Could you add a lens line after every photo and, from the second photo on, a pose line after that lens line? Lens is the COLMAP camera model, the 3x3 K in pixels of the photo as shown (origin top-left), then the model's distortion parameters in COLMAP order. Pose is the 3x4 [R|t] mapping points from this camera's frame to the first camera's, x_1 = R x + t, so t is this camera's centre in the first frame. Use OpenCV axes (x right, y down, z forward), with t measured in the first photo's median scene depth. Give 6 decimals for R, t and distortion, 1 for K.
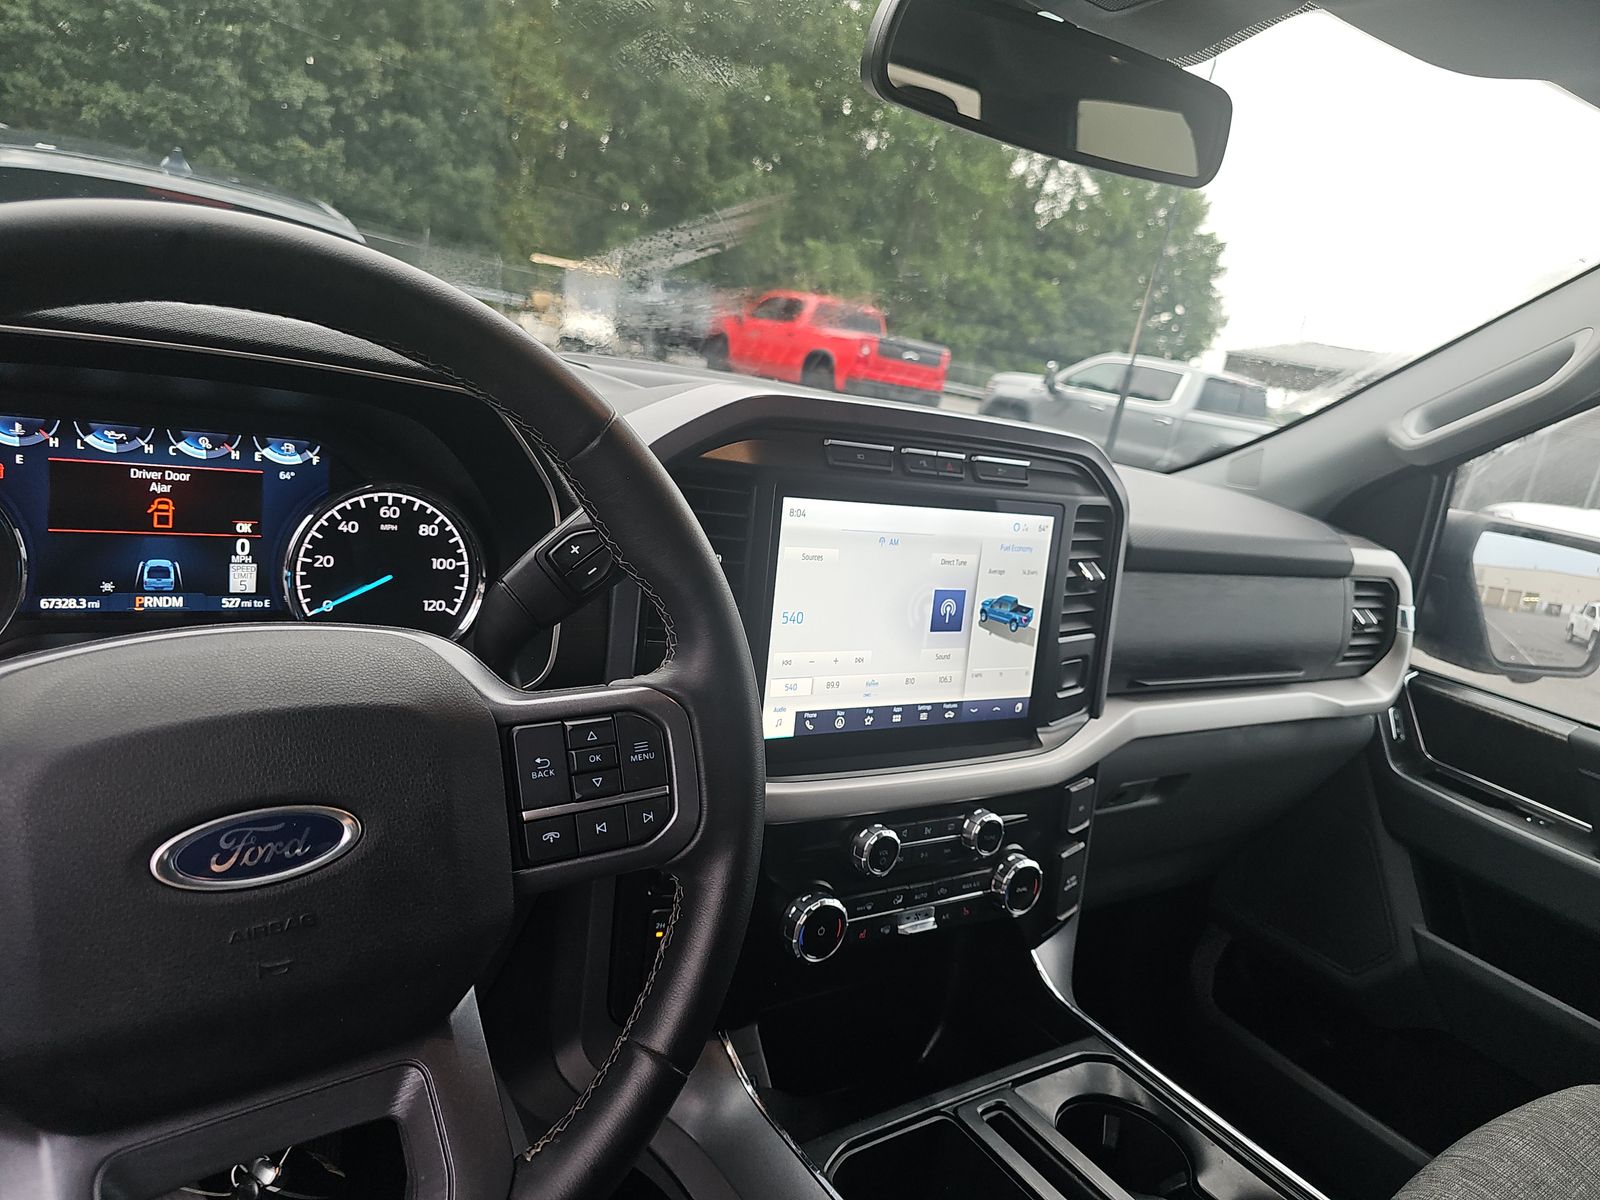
lens RADIAL K [[1052.7, 0, 792.0], [0, 1052.7, 601.2], [0, 0, 1]] dist [0.054212, -0.072149]
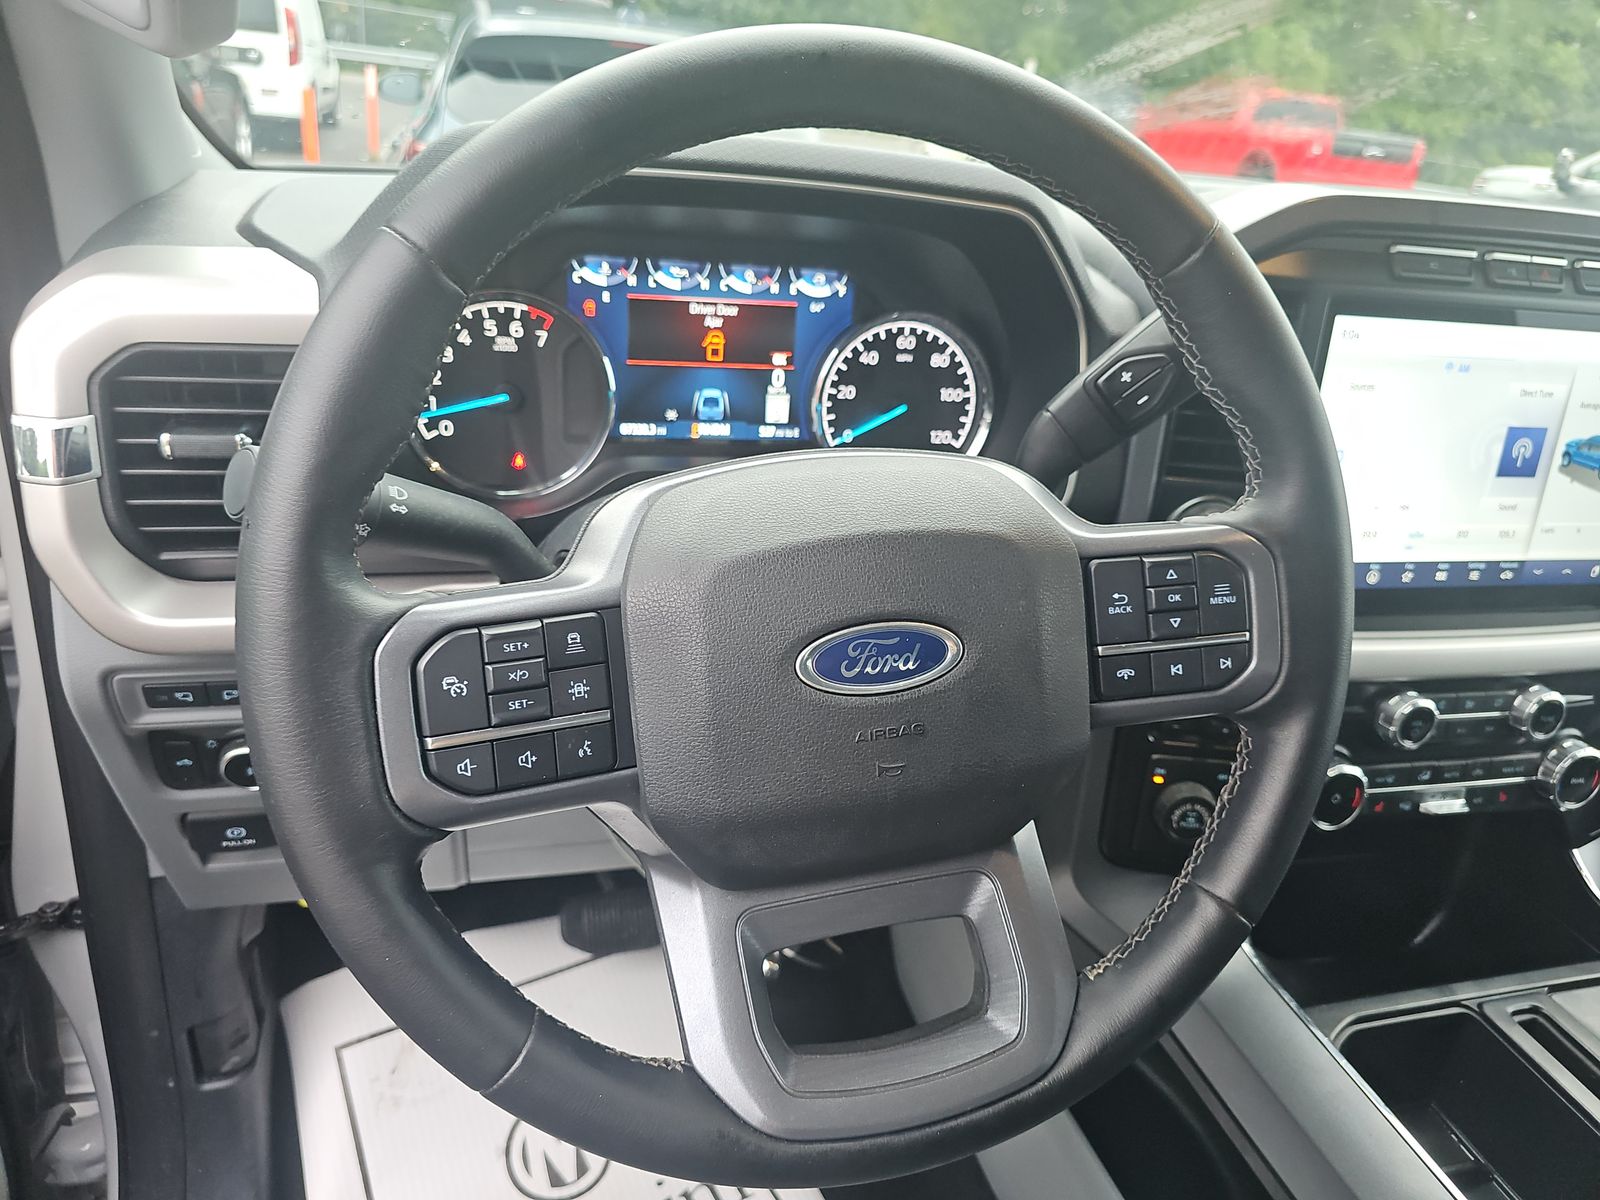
lens RADIAL K [[1061.1, 0, 802.8], [0, 1061.1, 588.8], [0, 0, 1]] dist [0.032180, -0.030401]
pose [[0.940123, 0.063257, -0.334913, -0.120250], [-0.016416, 0.989890, 0.140886, 0.007137], [0.340439, -0.126952, 0.931657, -0.006449]]
